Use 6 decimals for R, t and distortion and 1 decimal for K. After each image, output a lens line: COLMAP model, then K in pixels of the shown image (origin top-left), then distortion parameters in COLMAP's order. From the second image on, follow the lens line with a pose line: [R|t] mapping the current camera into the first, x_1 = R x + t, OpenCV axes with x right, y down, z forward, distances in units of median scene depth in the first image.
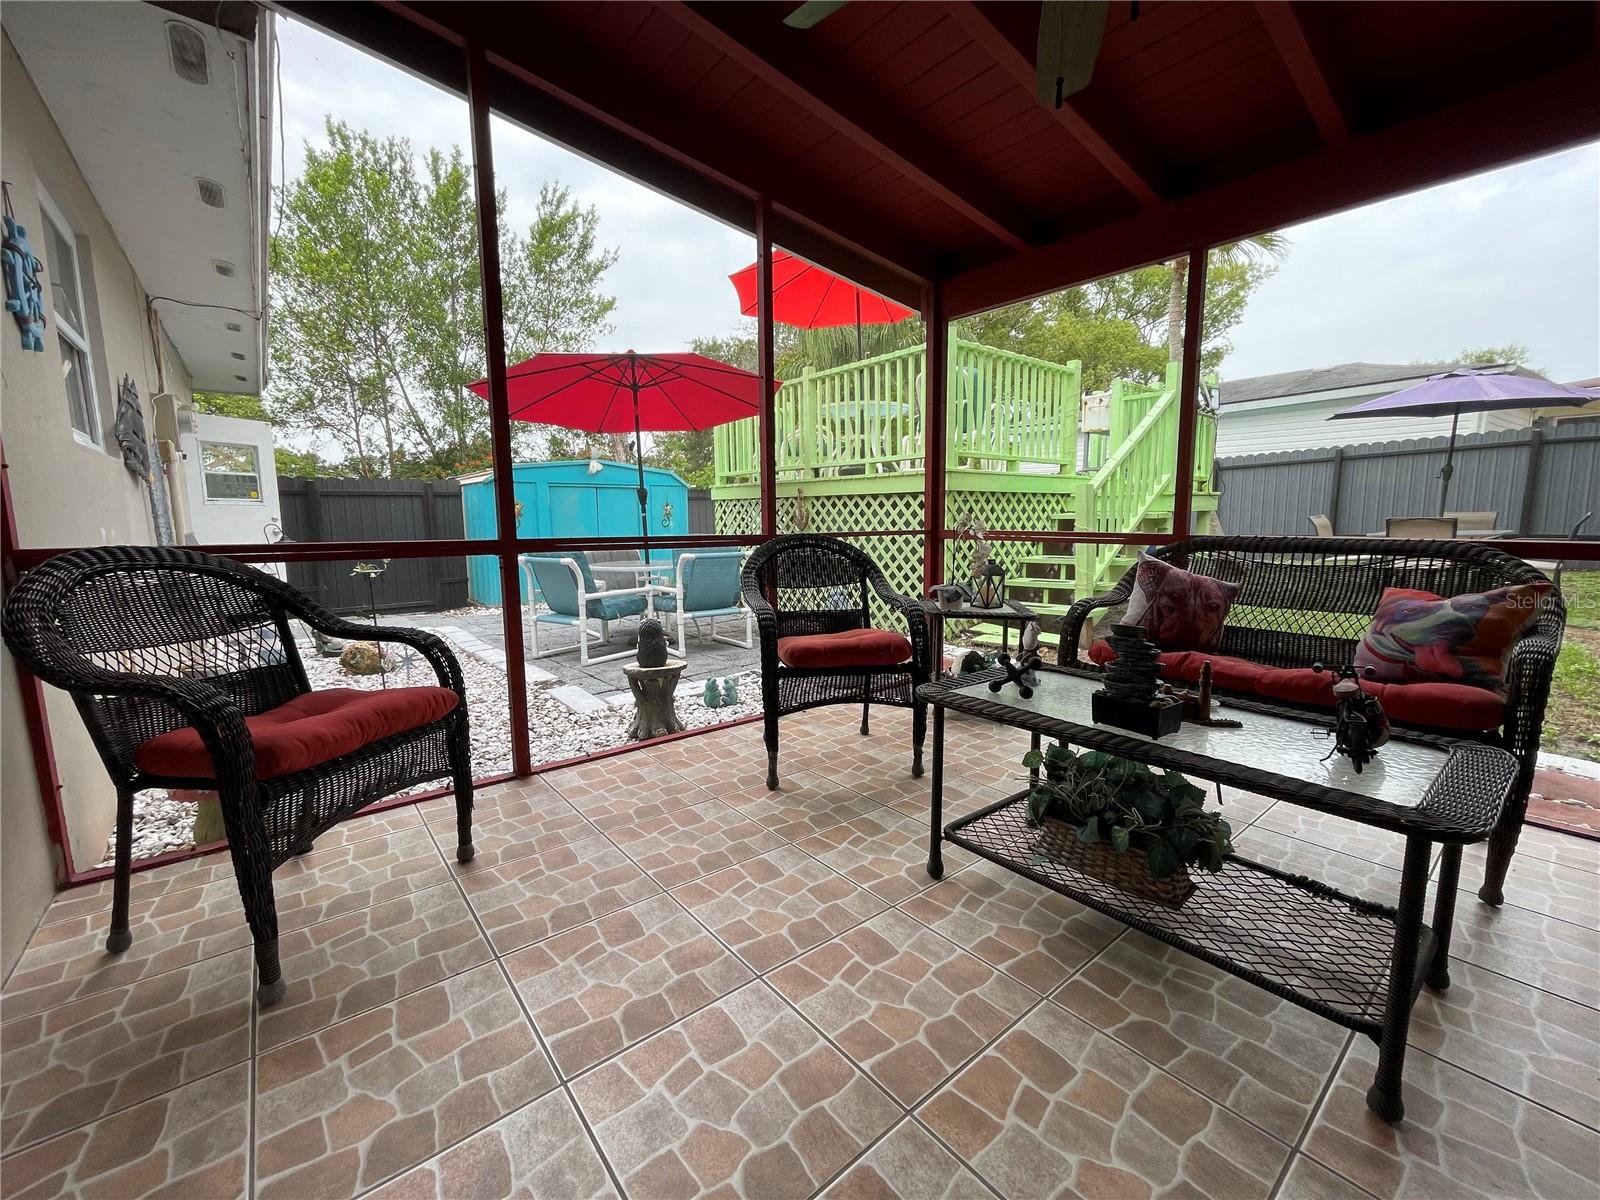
lens RADIAL K [[646.4, 0, 800.7], [0, 646.4, 598.2], [0, 0, 1]] dist [-0.003634, 0.000610]
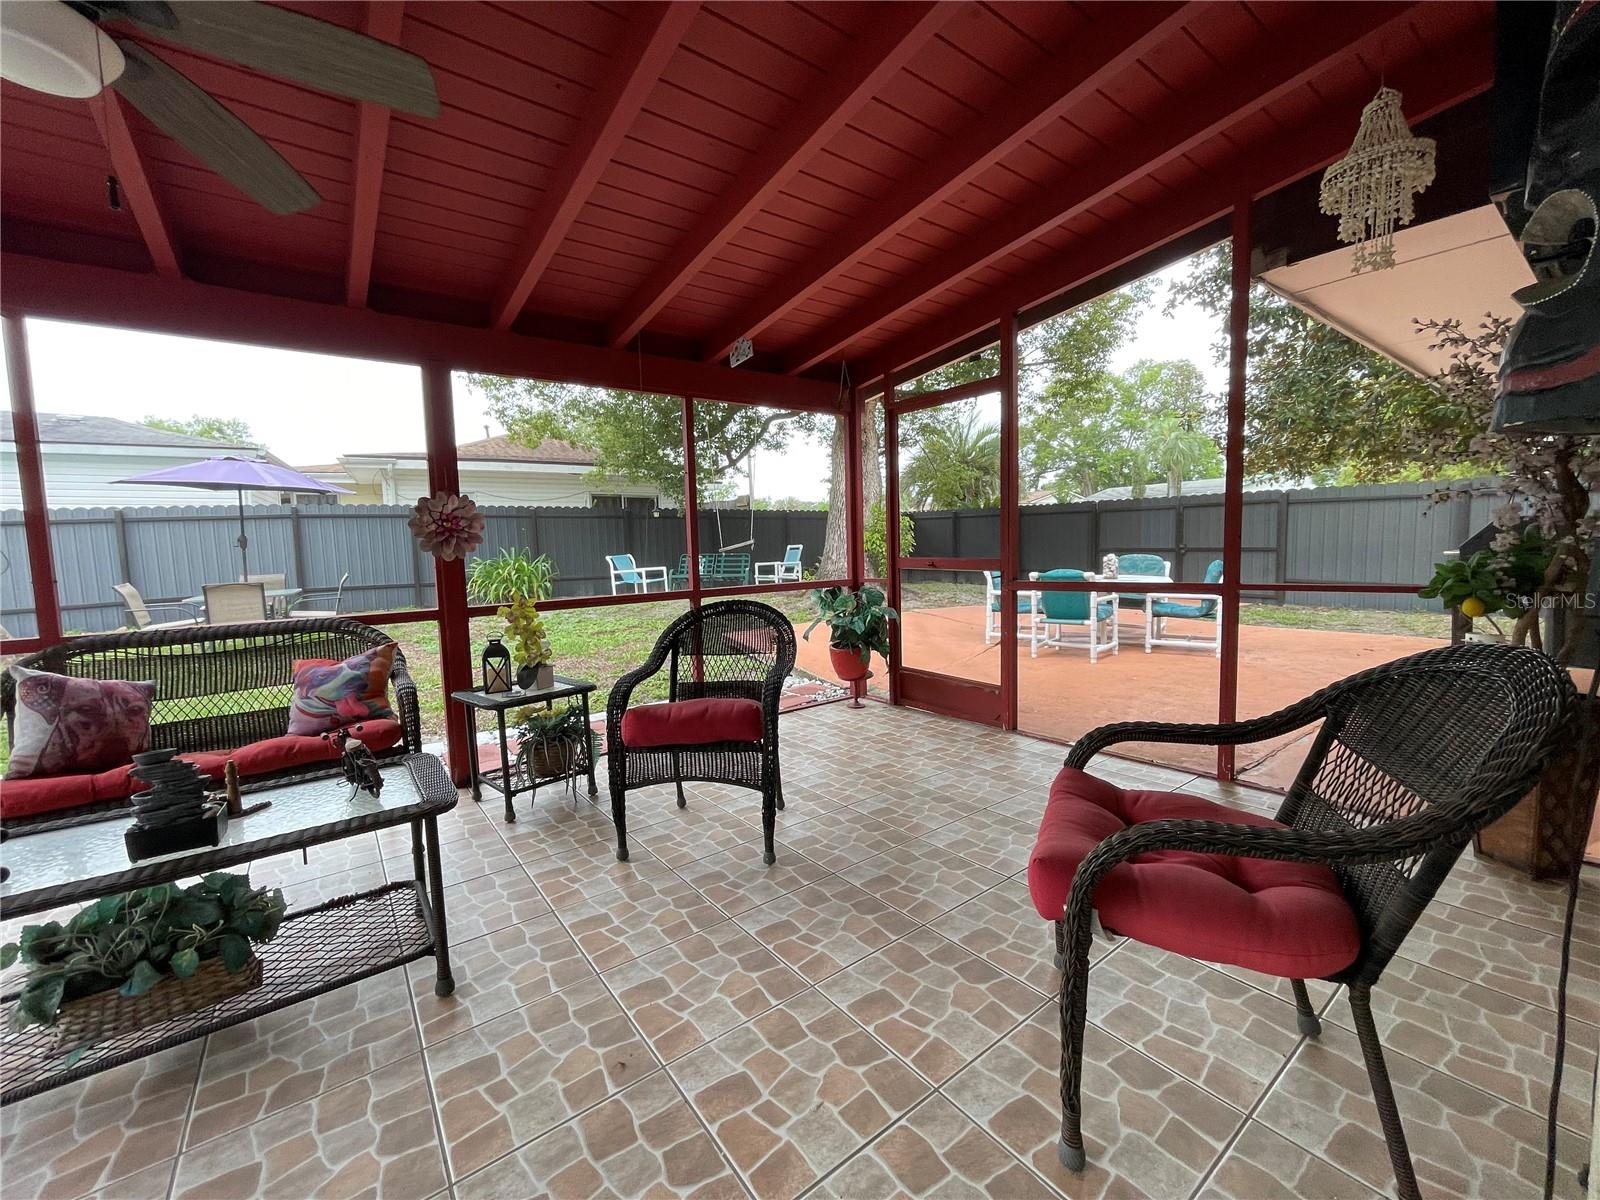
lens RADIAL K [[646.4, 0, 799.6], [0, 646.4, 596.3], [0, 0, 1]] dist [-0.003634, 0.000610]
pose [[0.043671, -0.075513, 0.996188, -0.282089], [0.156758, 0.985306, 0.067816, -0.070122], [-0.986671, 0.153199, 0.054866, -0.052450]]
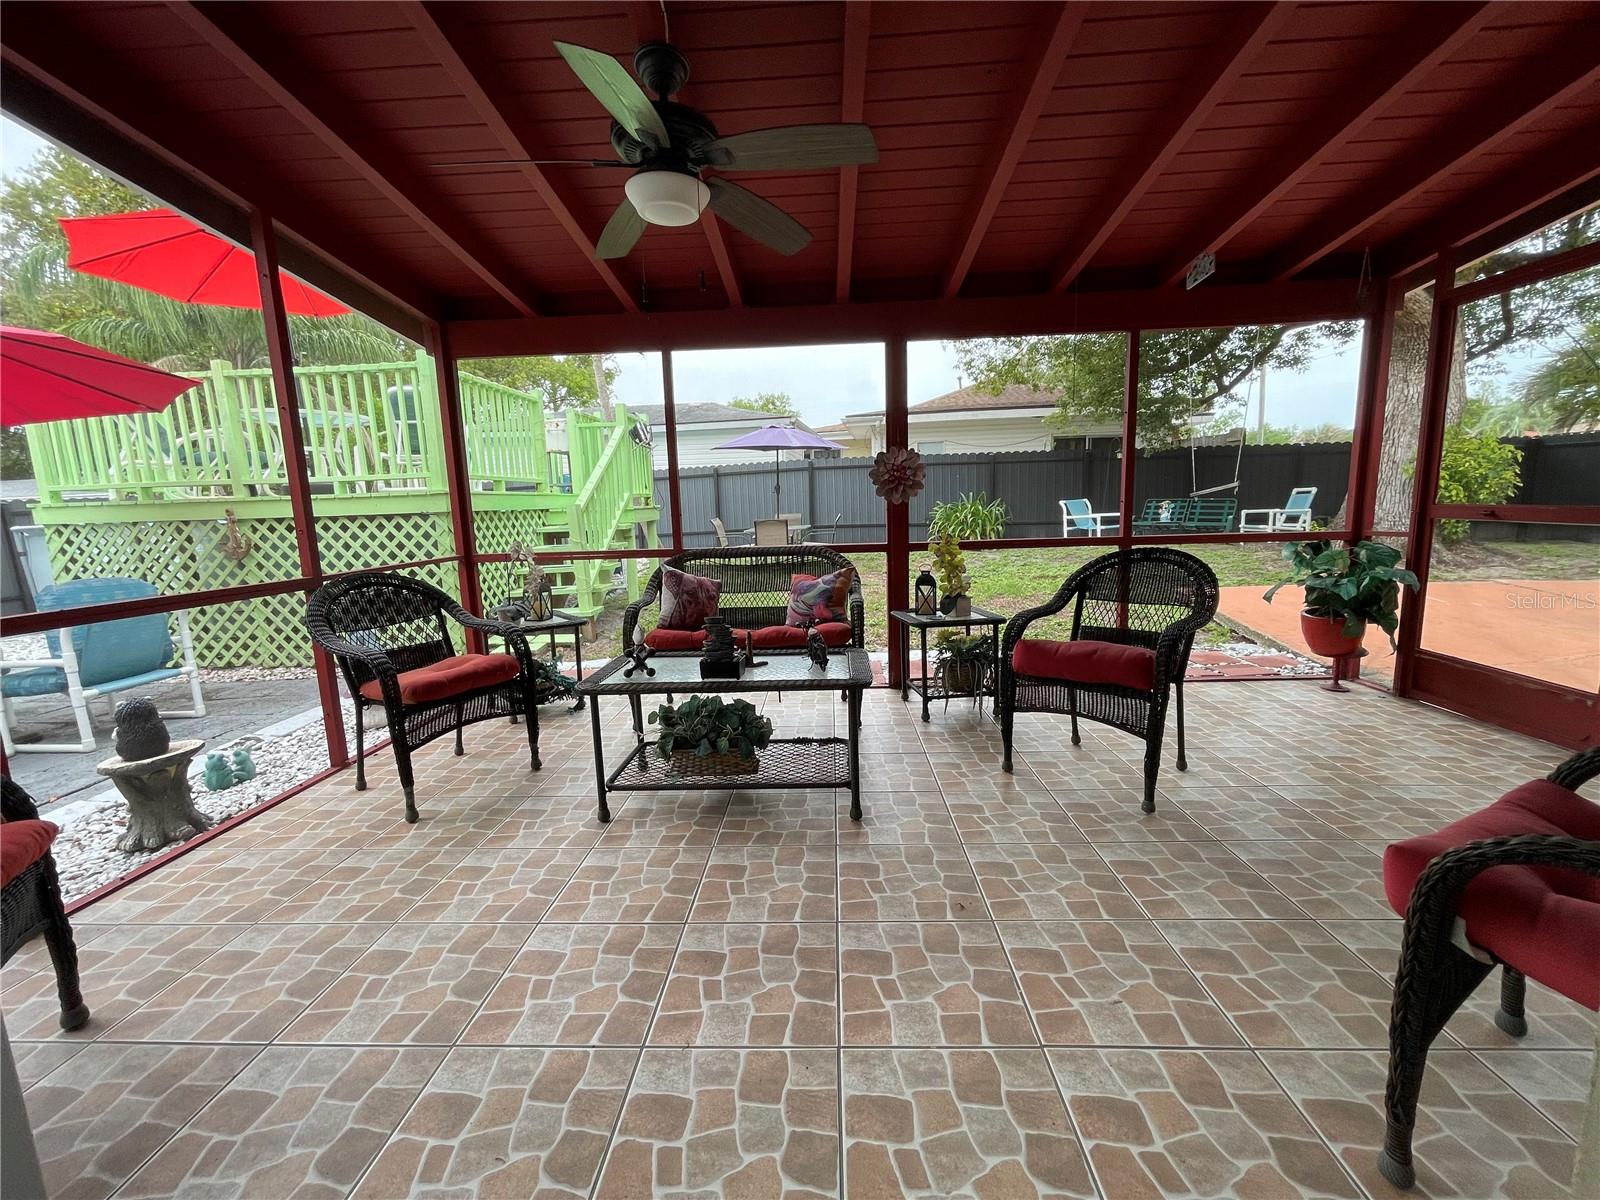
lens RADIAL K [[646.4, 0, 803.2], [0, 646.4, 596.1], [0, 0, 1]] dist [-0.003634, 0.000610]
pose [[0.663185, -0.121354, 0.738551, -0.374325], [0.122180, 0.991085, 0.053137, -0.047659], [-0.738415, 0.054996, 0.672100, -0.197172]]
